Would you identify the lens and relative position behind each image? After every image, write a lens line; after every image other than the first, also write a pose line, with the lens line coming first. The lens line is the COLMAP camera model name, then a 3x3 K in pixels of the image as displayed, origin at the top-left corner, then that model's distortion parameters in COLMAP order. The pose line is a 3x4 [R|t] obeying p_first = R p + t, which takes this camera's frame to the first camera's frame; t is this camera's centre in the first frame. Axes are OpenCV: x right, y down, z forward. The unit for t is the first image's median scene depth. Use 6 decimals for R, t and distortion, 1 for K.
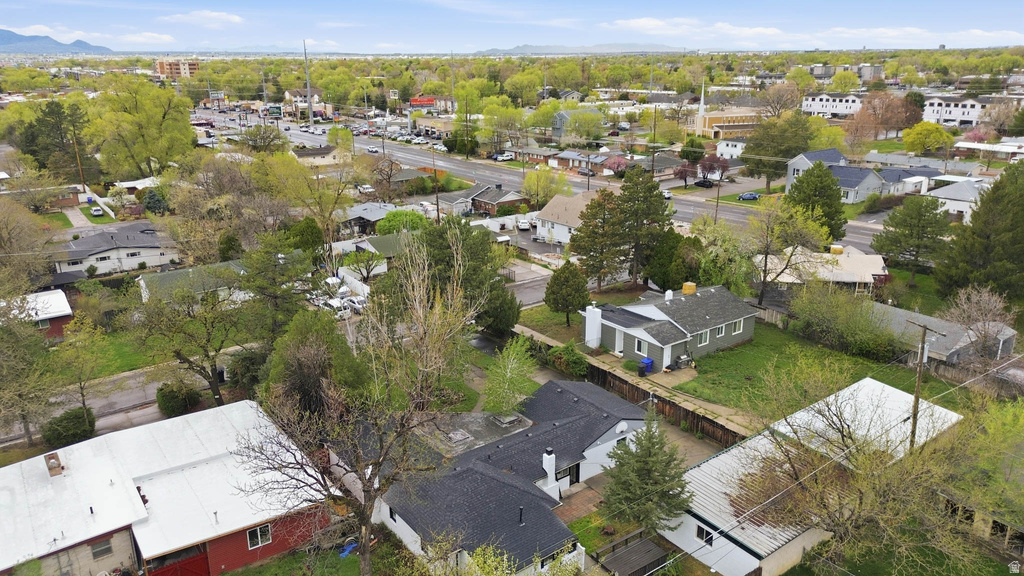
lens RADIAL K [[720.8, 0, 510.8], [0, 720.8, 283.2], [0, 0, 1]] dist [0.004778, 0.000173]
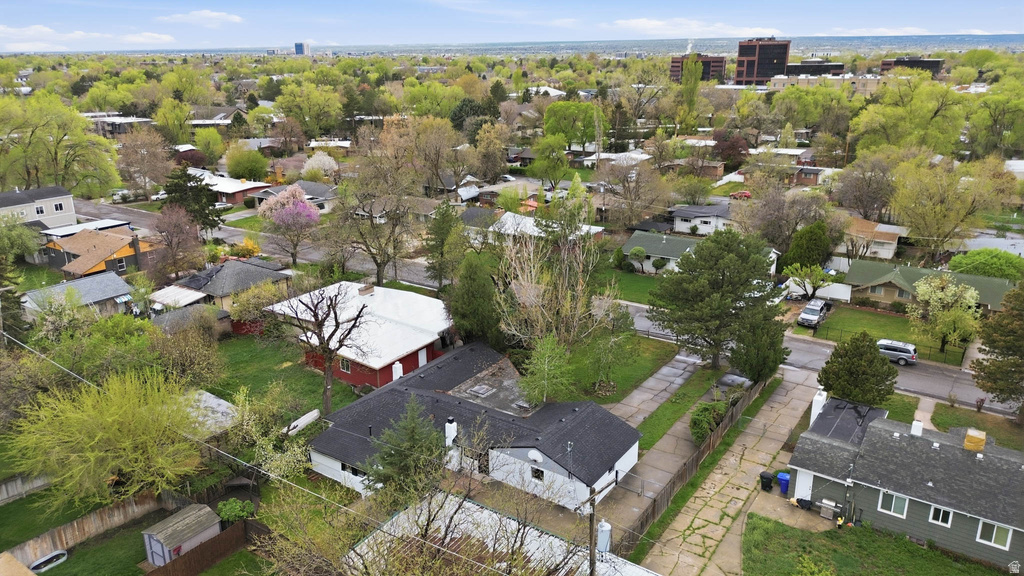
lens RADIAL K [[720.8, 0, 510.3], [0, 720.8, 292.2], [0, 0, 1]] dist [0.004778, 0.000173]
pose [[0.307880, 0.296735, -0.903968, 0.534018], [-0.276757, 0.936966, 0.213306, -0.108295], [0.910283, 0.184507, 0.370597, 0.340856]]
